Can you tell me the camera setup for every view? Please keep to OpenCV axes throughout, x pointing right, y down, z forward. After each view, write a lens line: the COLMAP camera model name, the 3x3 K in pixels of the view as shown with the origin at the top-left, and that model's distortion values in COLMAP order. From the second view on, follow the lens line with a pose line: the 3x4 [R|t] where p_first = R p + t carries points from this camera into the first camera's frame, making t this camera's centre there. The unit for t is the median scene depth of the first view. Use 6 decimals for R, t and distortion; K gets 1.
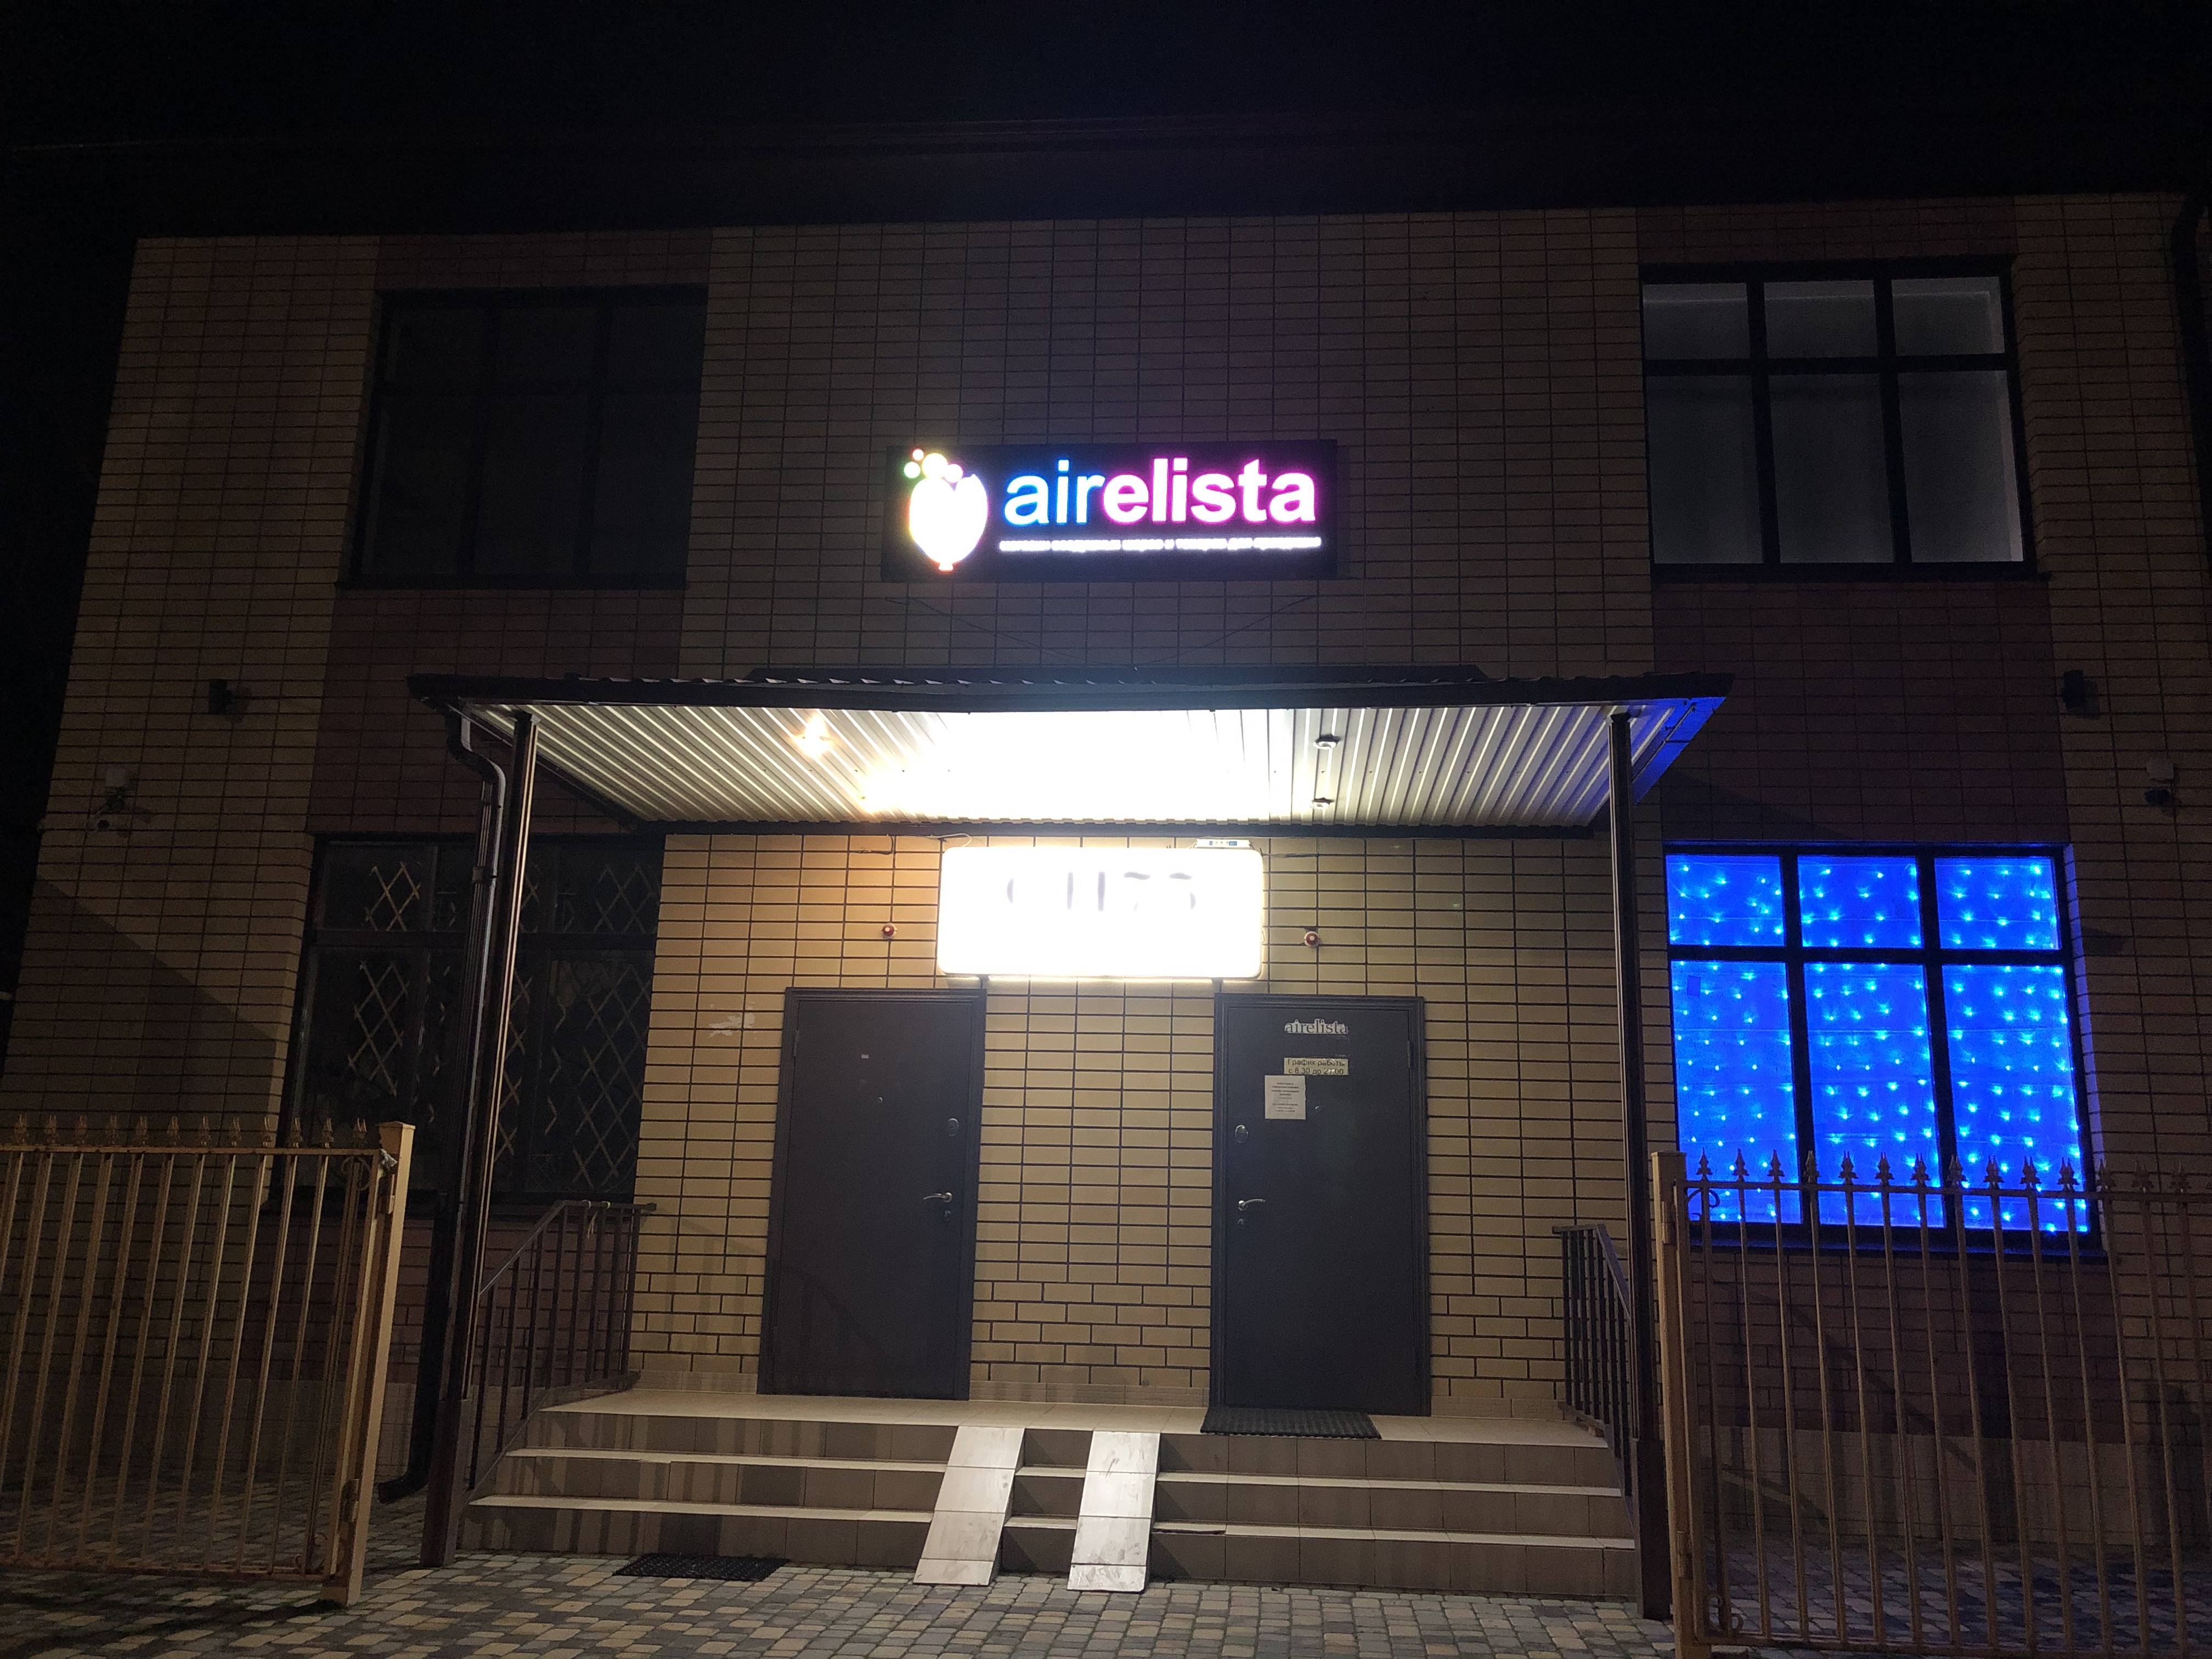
lens RADIAL K [[1826.8, 0, 1111.0], [0, 1826.8, 802.6], [0, 0, 1]] dist [0.082852, -0.132535]
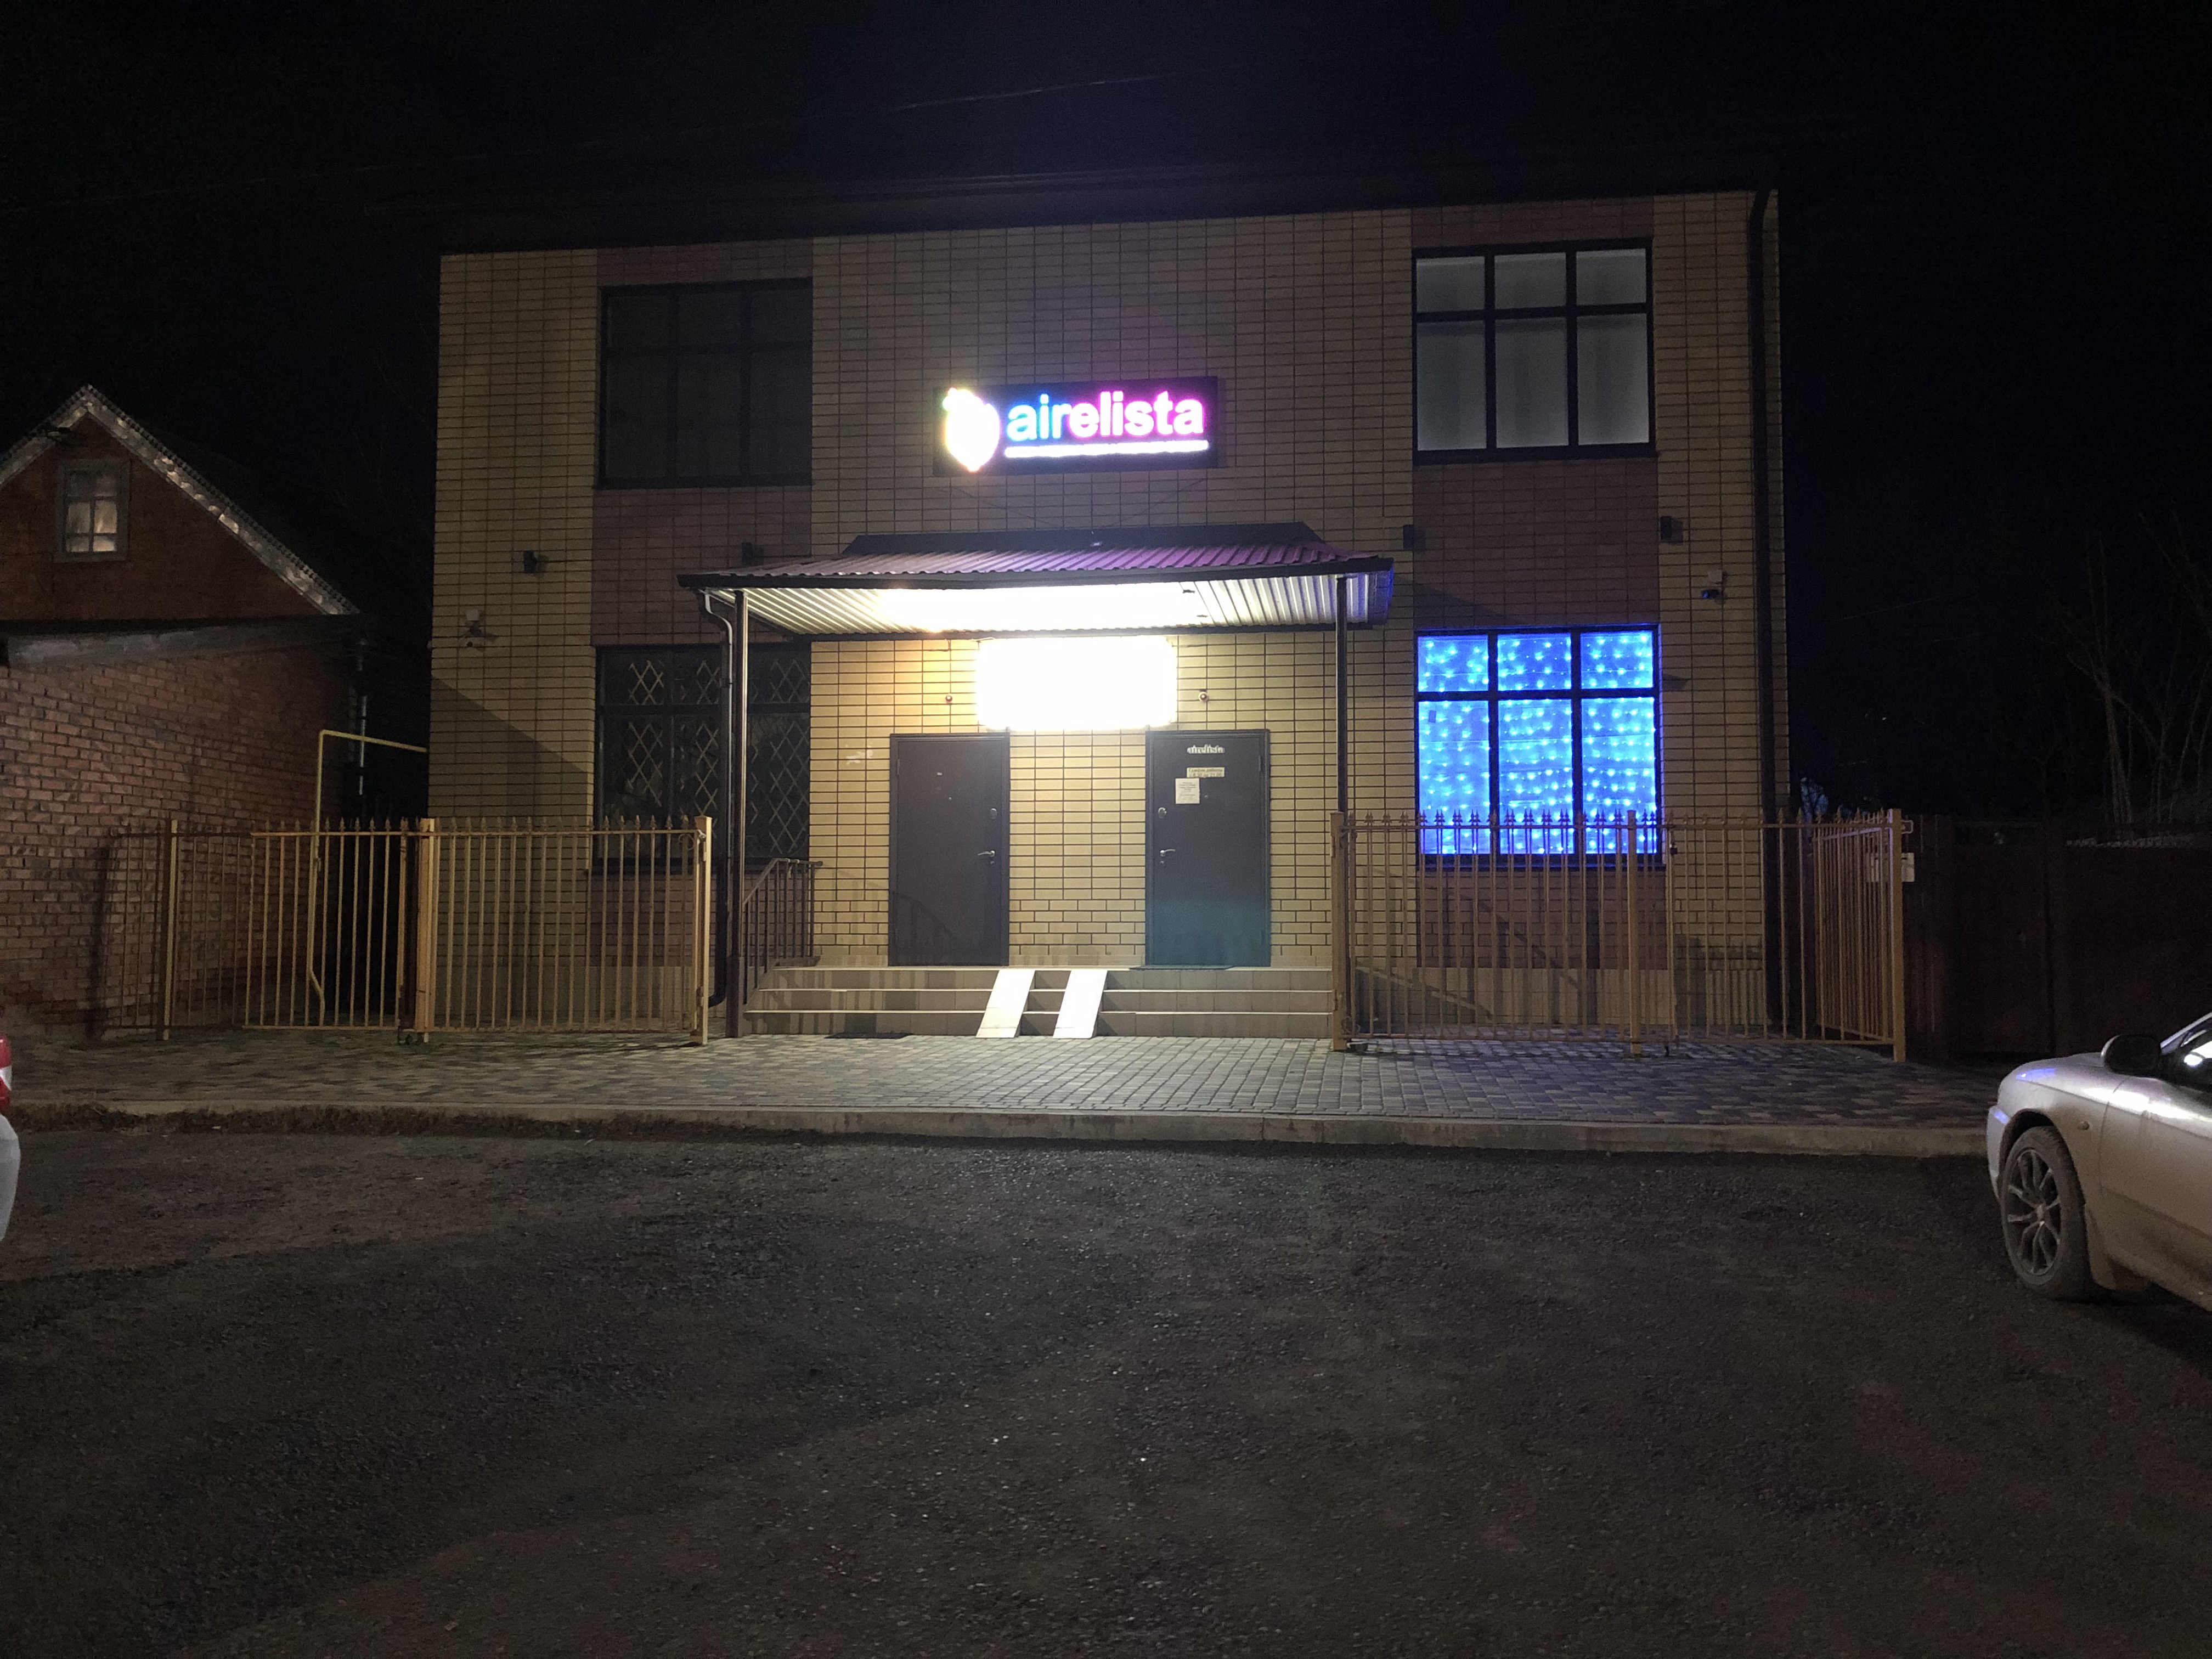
lens RADIAL K [[1781.4, 0, 1106.0], [0, 1781.4, 829.5], [0, 0, 1]] dist [0.135015, -0.379068]
pose [[0.998609, -0.027600, -0.044916, 0.088643], [0.035158, 0.983529, 0.177296, -0.094060], [0.039283, -0.178629, 0.983132, -0.600154]]
